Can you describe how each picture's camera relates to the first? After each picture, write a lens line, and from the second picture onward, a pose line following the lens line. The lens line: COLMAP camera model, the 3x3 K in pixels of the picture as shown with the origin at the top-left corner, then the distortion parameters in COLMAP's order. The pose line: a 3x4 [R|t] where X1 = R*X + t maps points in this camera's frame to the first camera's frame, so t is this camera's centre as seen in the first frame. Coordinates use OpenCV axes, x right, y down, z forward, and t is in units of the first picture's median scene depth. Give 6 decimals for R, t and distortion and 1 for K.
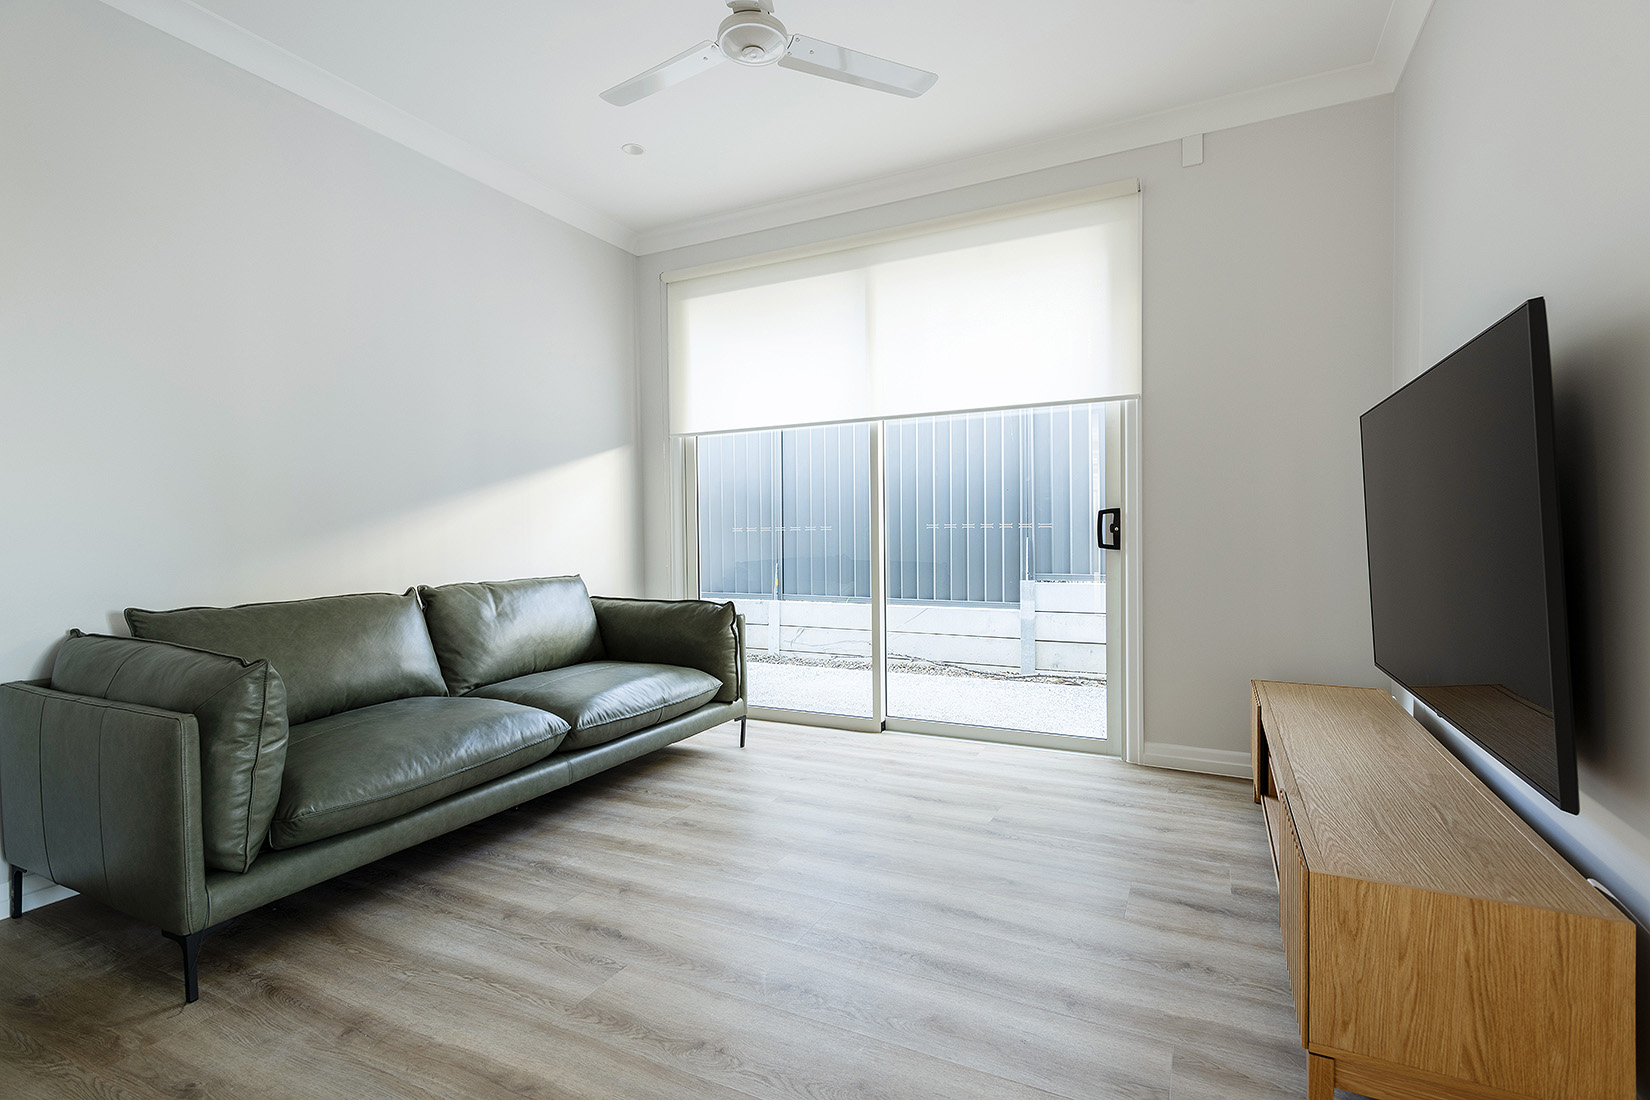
lens RADIAL K [[771.1, 0, 830.3], [0, 771.1, 546.5], [0, 0, 1]] dist [0.017715, -0.001454]
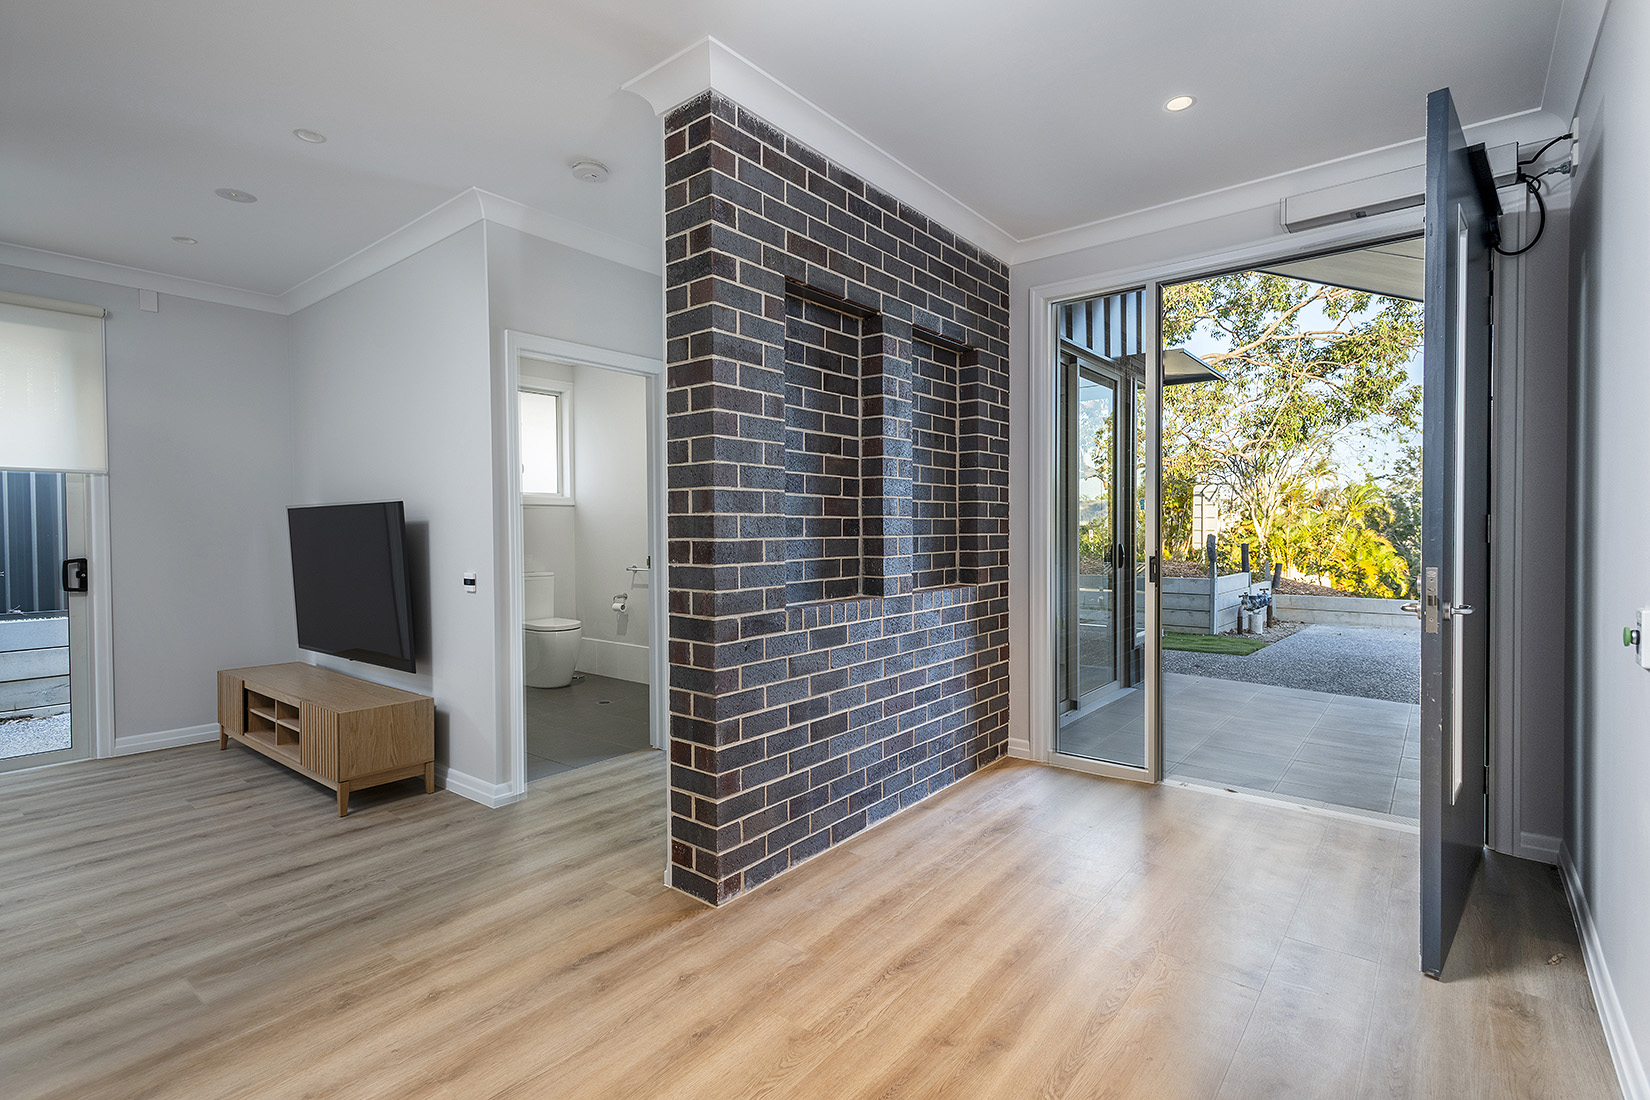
lens RADIAL K [[771.1, 0, 830.0], [0, 771.1, 551.4], [0, 0, 1]] dist [0.017715, -0.001454]
pose [[0.217478, -0.010619, 0.976007, -0.941535], [0.027081, 0.999622, 0.004841, -0.054259], [-0.975689, 0.025379, 0.217683, -0.712448]]
